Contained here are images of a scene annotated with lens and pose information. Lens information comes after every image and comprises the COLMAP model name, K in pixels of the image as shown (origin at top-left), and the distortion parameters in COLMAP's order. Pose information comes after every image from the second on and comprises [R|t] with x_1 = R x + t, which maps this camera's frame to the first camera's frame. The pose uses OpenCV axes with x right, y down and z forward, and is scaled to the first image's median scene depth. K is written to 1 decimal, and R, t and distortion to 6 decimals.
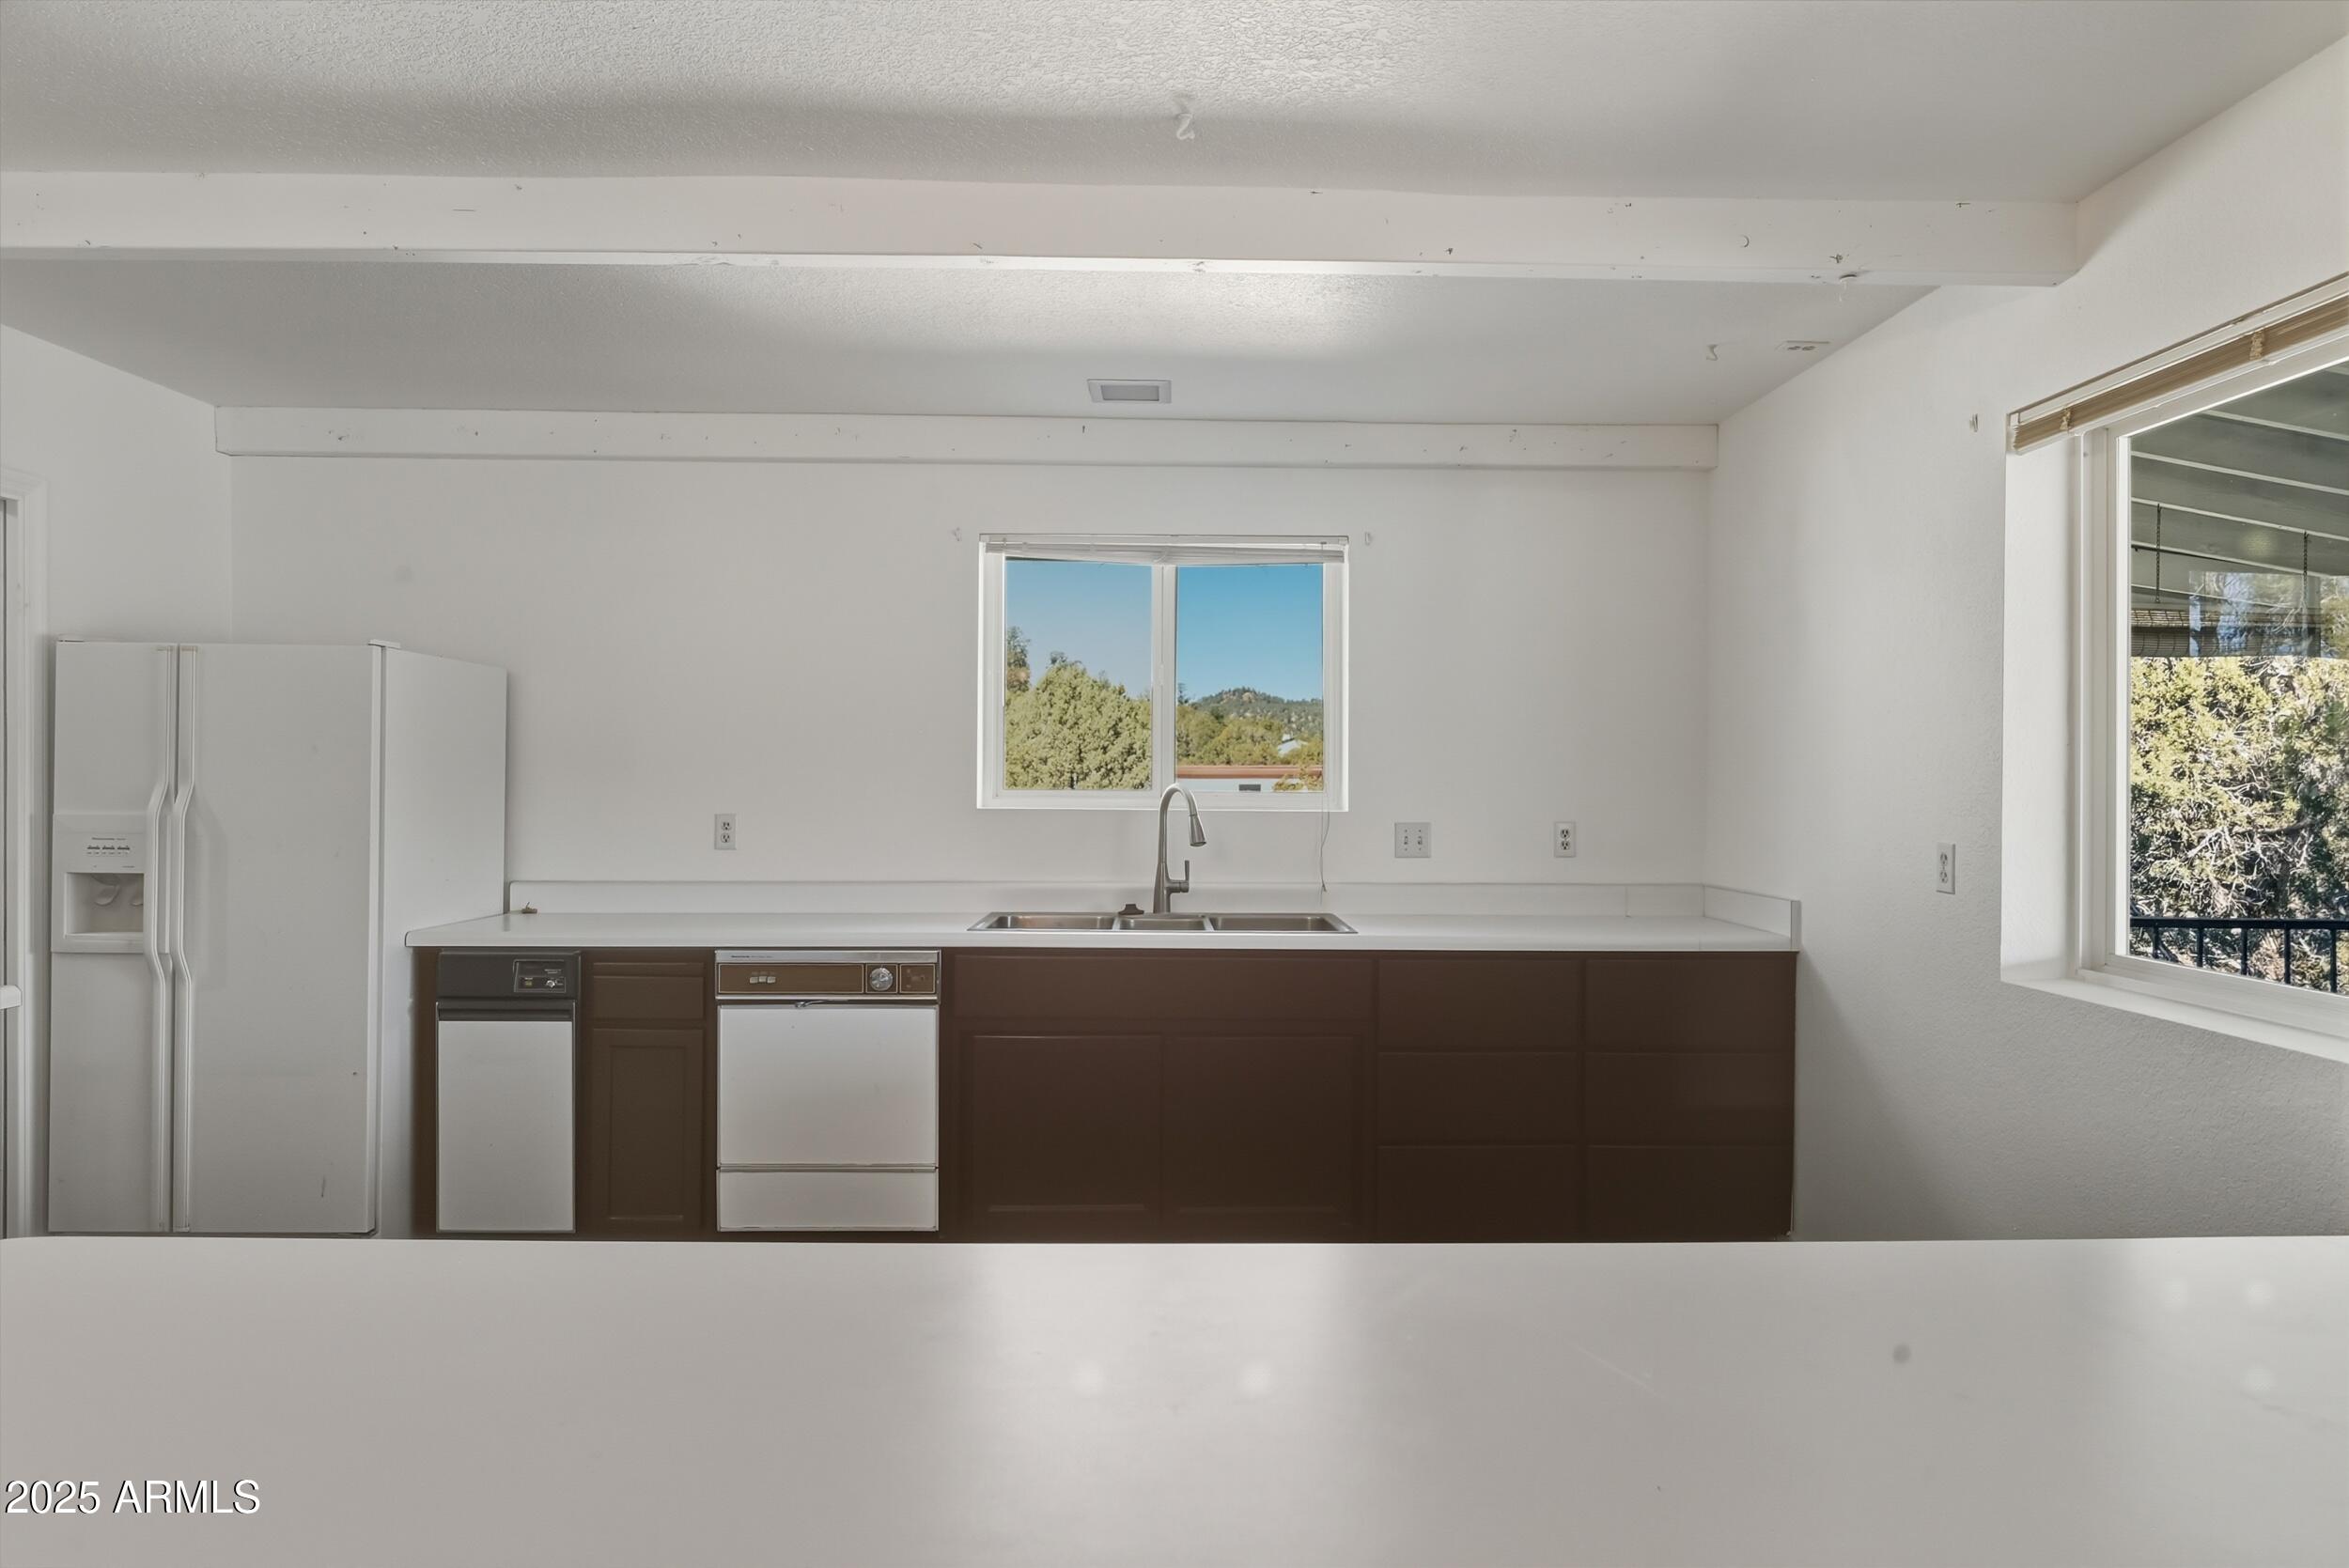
lens RADIAL K [[1398.9, 0, 1181.1], [0, 1398.9, 770.5], [0, 0, 1]] dist [-0.002346, -0.001445]
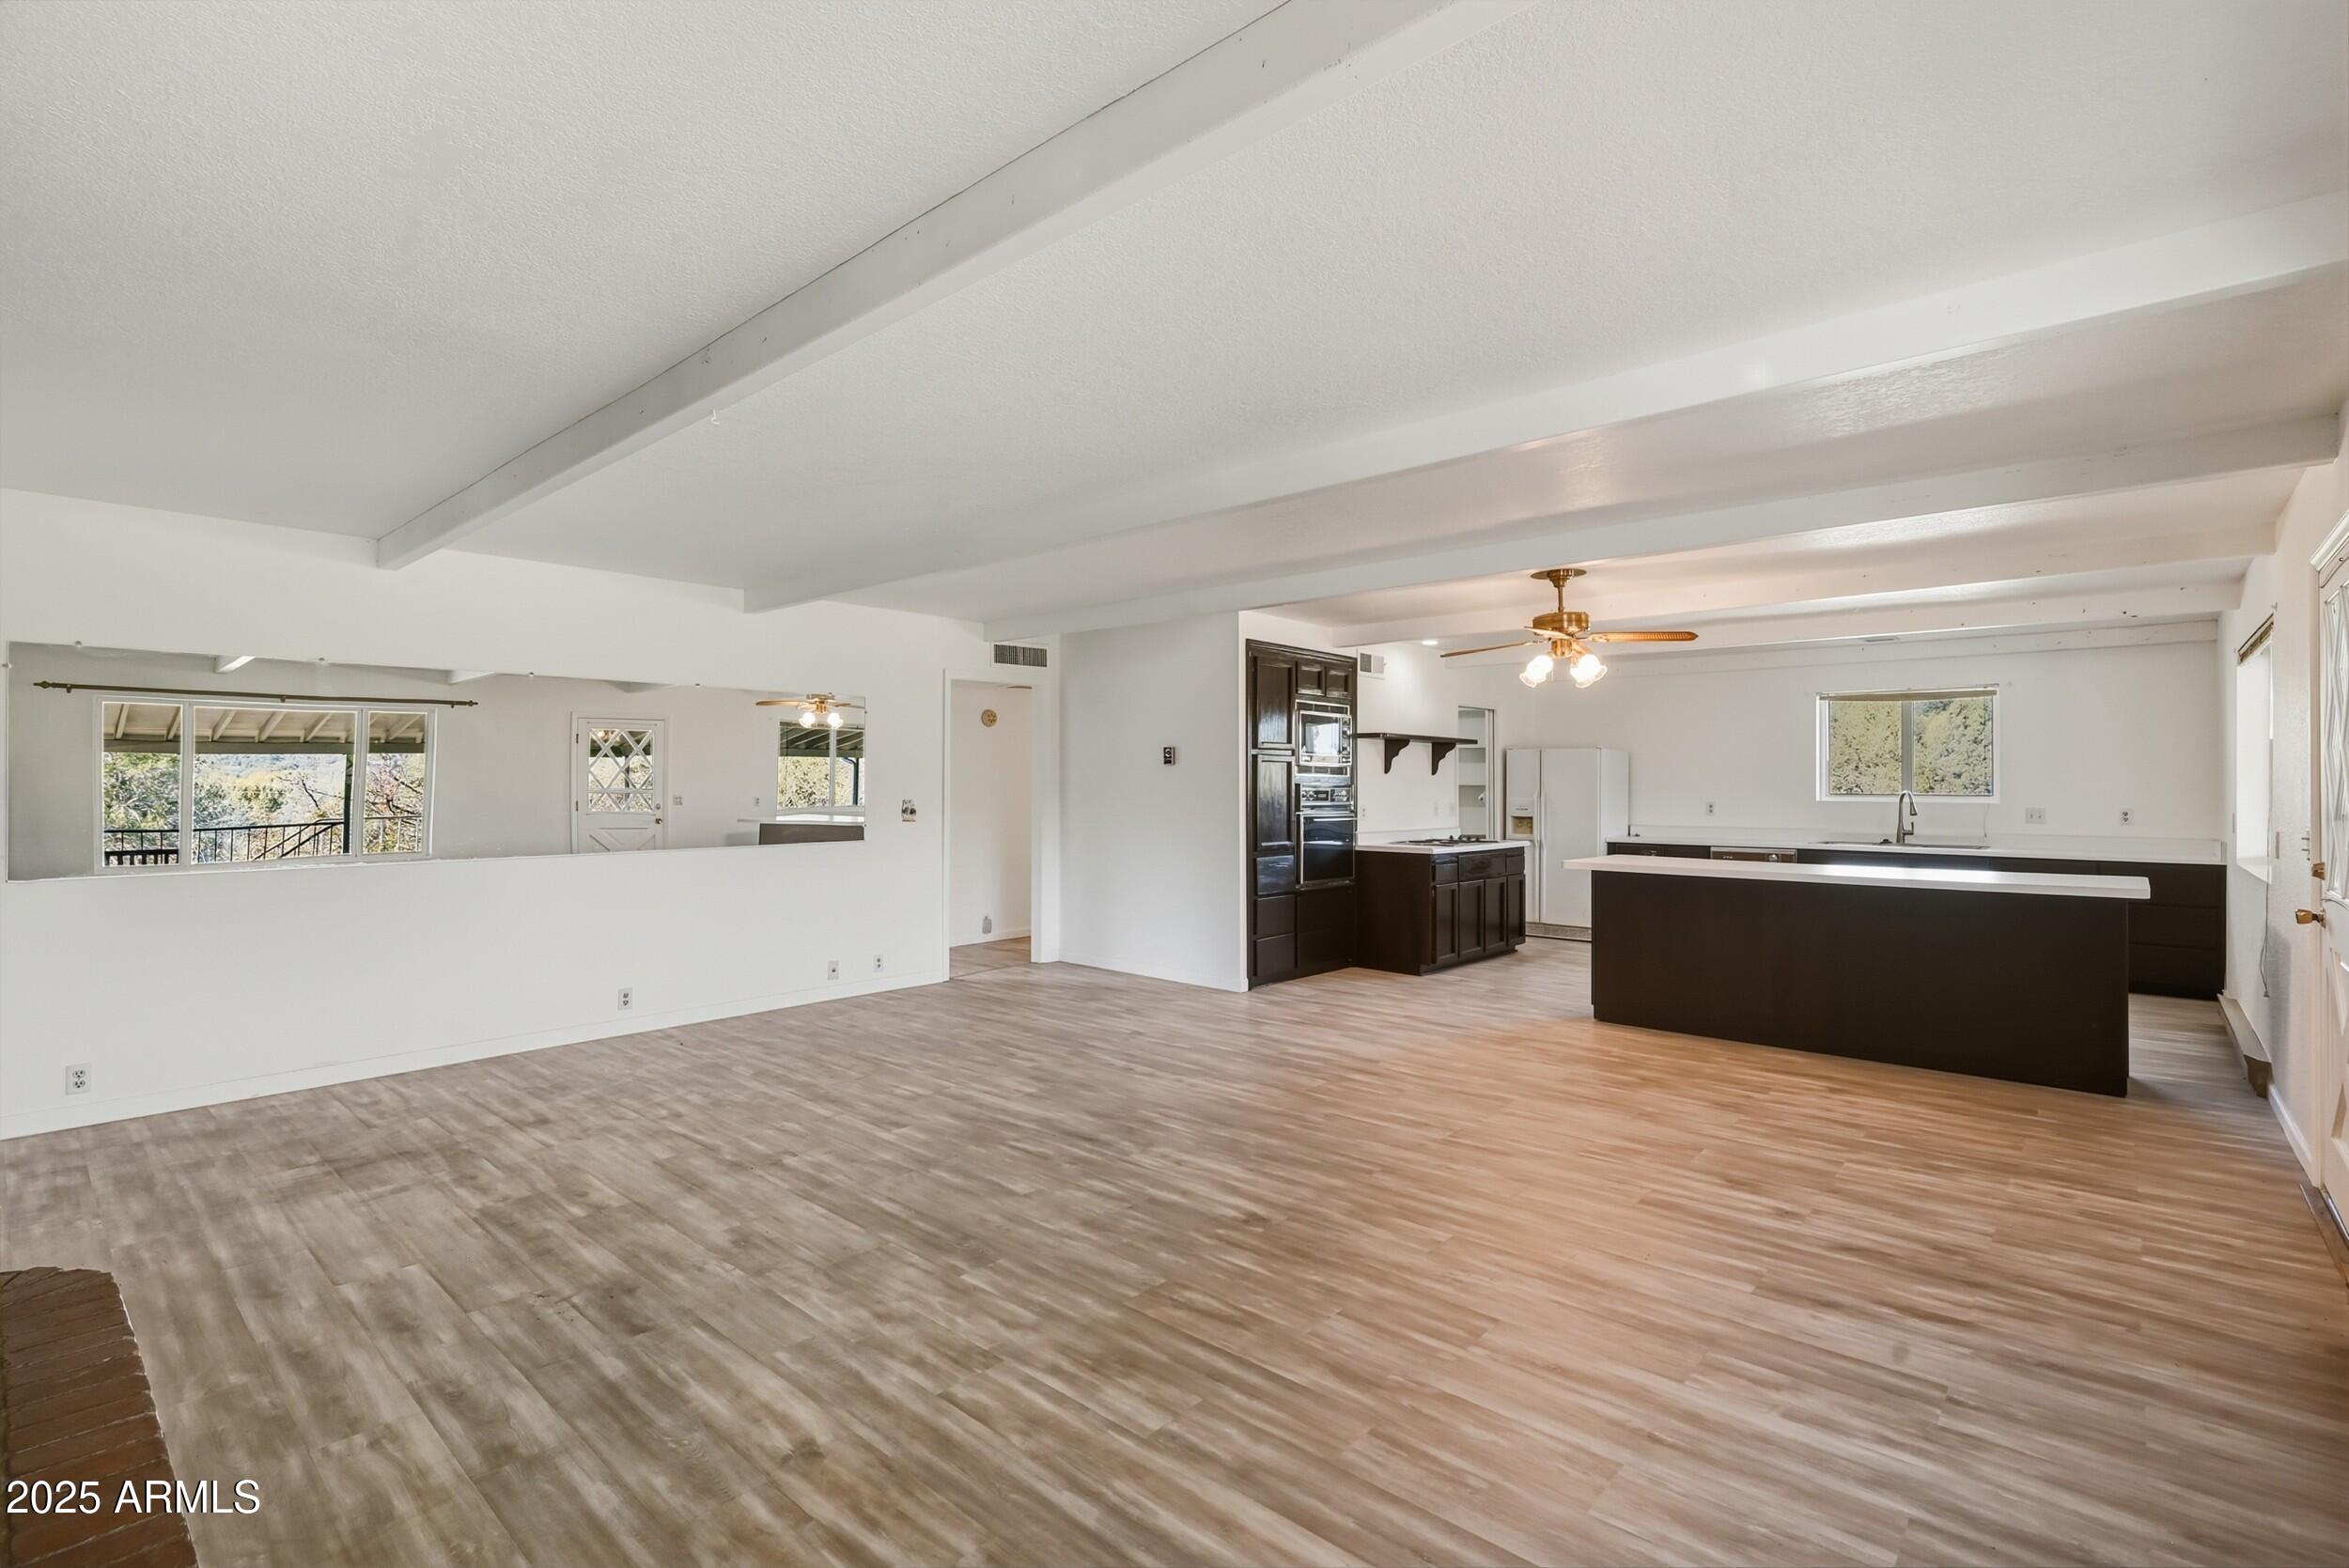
lens RADIAL K [[1067.6, 0, 1184.2], [0, 1067.6, 784.1], [0, 0, 1]] dist [0.000550, -0.000363]
pose [[0.738992, -0.003794, -0.673703, 0.363909], [0.003801, 0.999992, -0.001462, -0.005216], [0.673703, -0.001480, 0.739000, -1.409812]]
